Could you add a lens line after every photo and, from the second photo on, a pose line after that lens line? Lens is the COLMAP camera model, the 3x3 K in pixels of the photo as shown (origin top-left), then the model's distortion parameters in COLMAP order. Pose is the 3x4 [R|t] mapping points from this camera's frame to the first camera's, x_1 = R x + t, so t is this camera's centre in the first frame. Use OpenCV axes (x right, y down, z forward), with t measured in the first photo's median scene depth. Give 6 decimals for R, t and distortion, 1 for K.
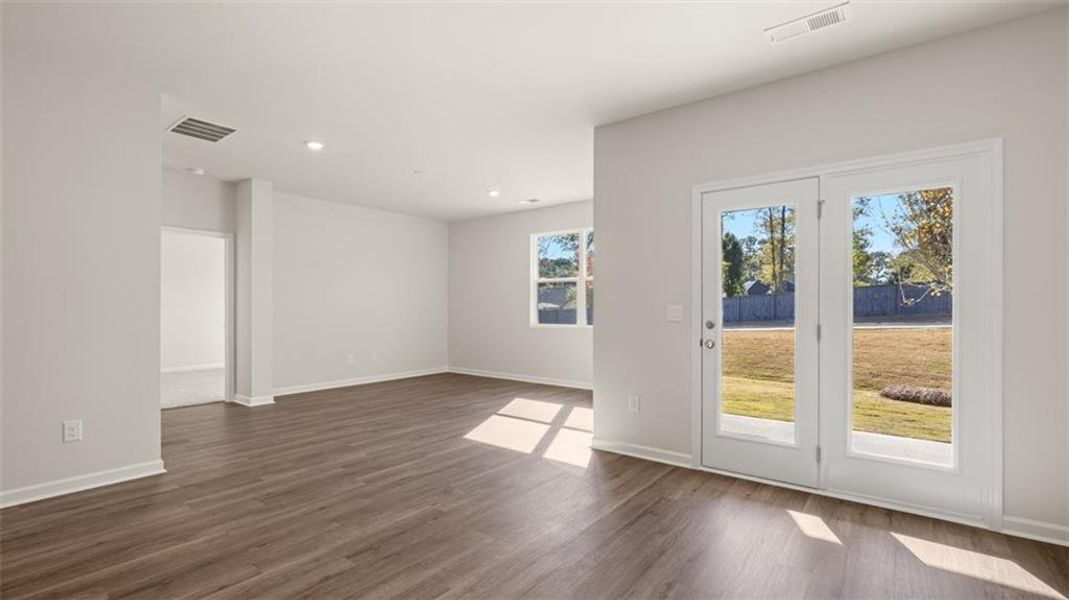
lens RADIAL K [[469.7, 0, 532.2], [0, 469.7, 310.0], [0, 0, 1]] dist [0.001744, -0.000053]
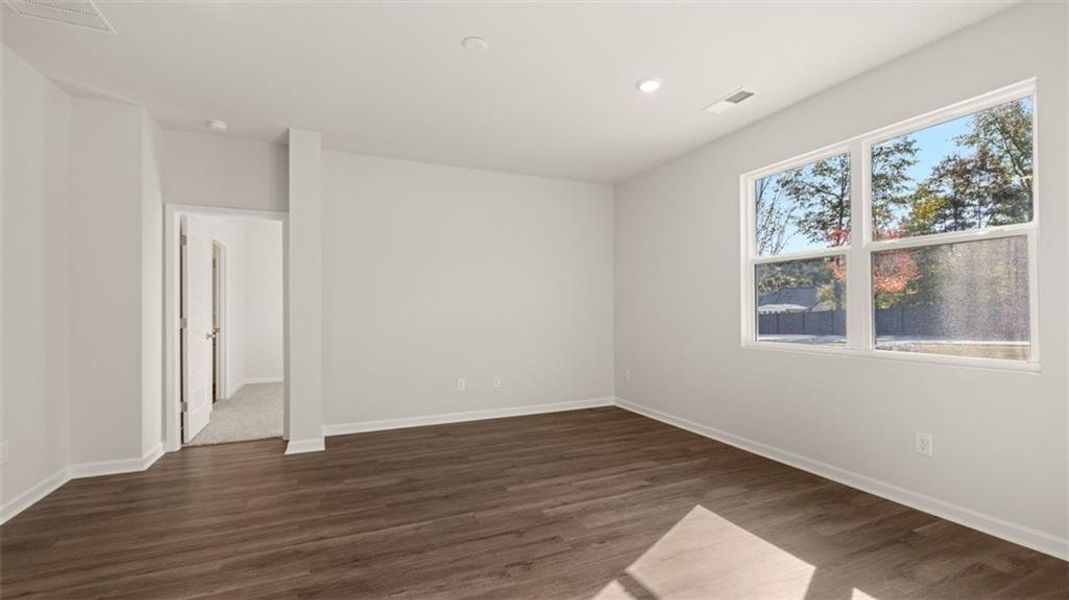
lens RADIAL K [[428.9, 0, 545.2], [0, 428.9, 303.2], [0, 0, 1]] dist [-0.012661, -0.000007]
pose [[0.880799, -0.007853, -0.473425, 0.030760], [-0.001418, 0.999814, -0.019222, -0.005145], [0.473488, 0.017602, 0.880624, 0.468613]]
